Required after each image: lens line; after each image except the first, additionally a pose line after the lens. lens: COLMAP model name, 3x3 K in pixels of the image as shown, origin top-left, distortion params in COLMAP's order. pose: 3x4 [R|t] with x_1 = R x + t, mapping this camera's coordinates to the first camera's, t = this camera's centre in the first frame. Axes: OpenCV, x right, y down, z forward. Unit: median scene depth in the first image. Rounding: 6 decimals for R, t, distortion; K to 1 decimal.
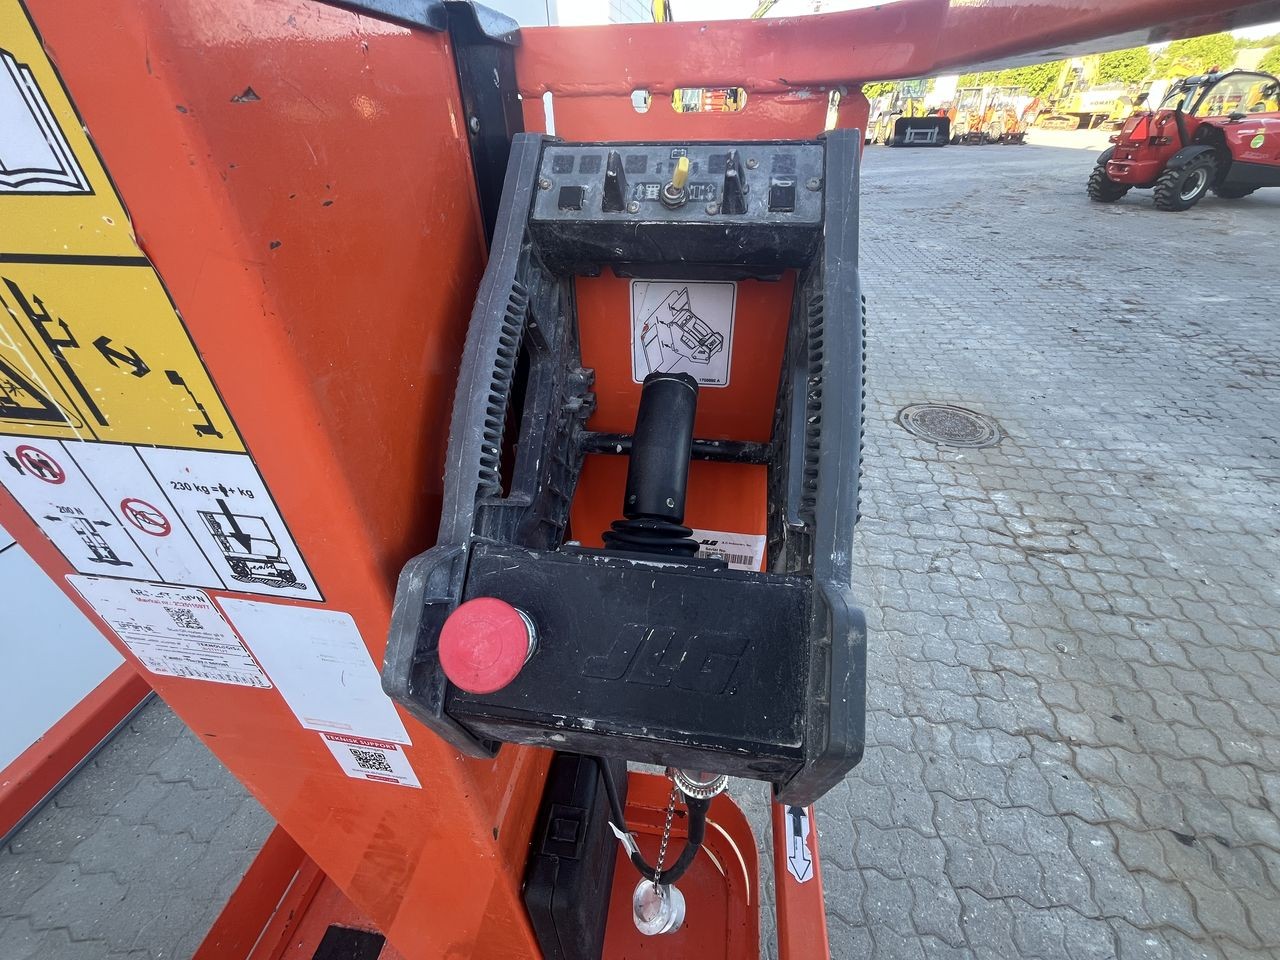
lens RADIAL K [[519.9, 0, 638.4], [0, 519.9, 480.9], [0, 0, 1]] dist [-0.006377, 0.000106]
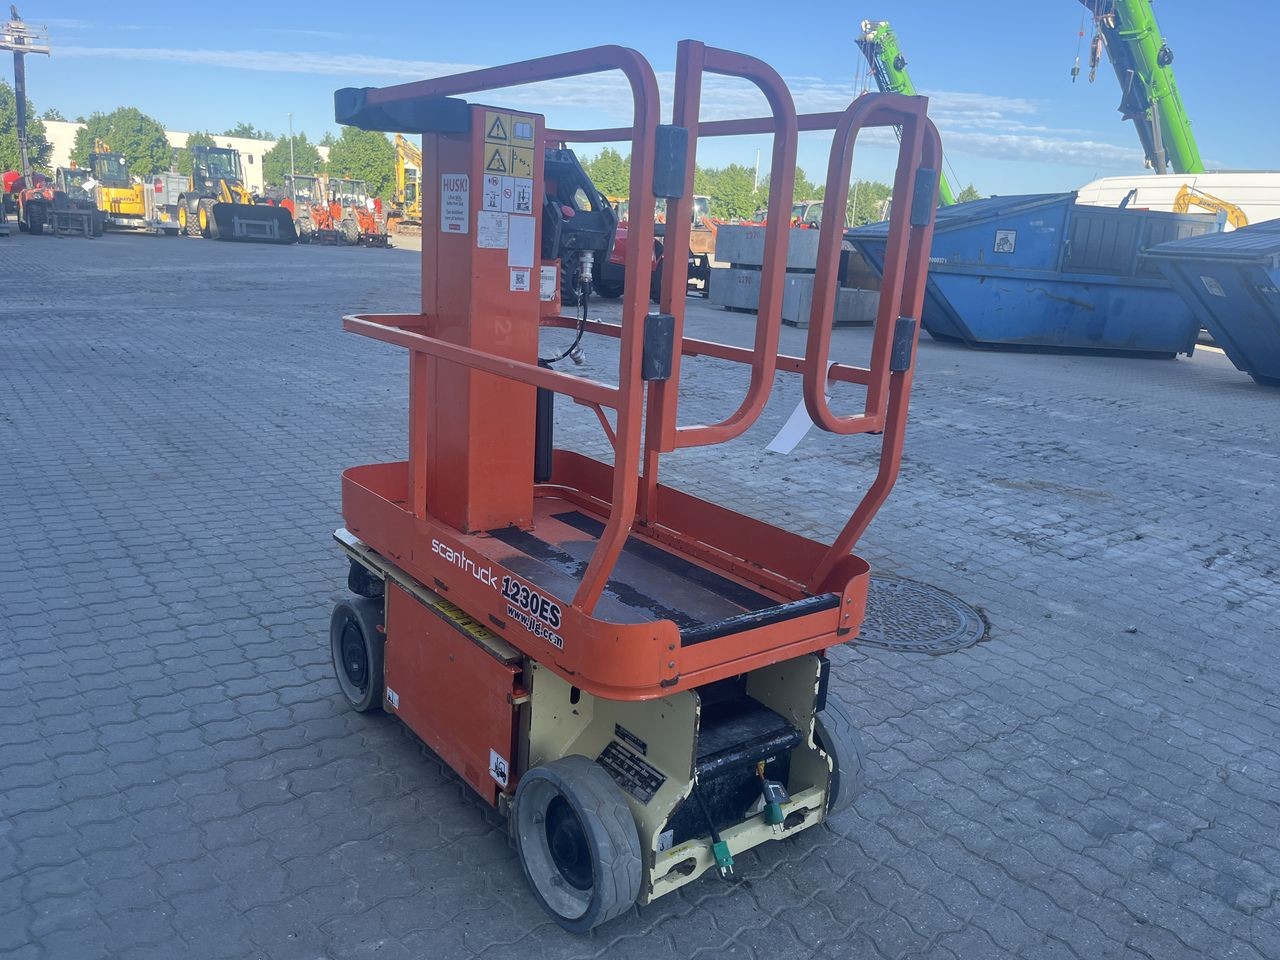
lens RADIAL K [[967.5, 0, 645.4], [0, 967.5, 484.4], [0, 0, 1]] dist [0.065949, -0.100325]
pose [[0.676416, -0.123724, 0.726053, -0.084303], [0.358533, 0.916417, -0.177859, 0.056472], [-0.643363, 0.380620, 0.664238, -0.060241]]
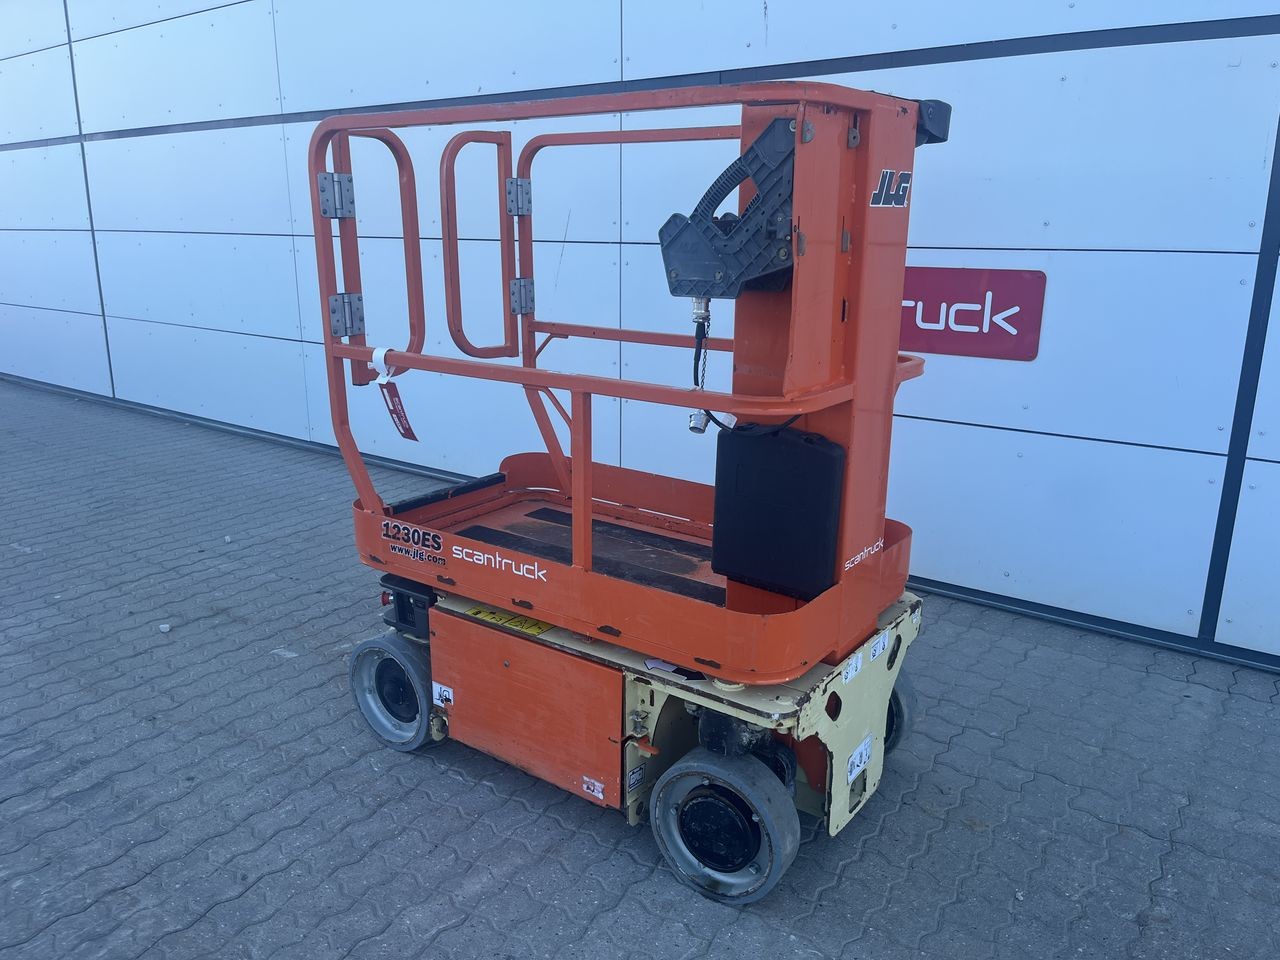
lens RADIAL K [[967.5, 0, 648.7], [0, 967.5, 485.2], [0, 0, 1]] dist [0.065949, -0.100325]
pose [[-0.454540, 0.254868, -0.853484, 0.079401], [-0.505394, 0.715221, 0.482738, -0.019336], [0.733465, 0.650769, -0.196288, 0.038051]]
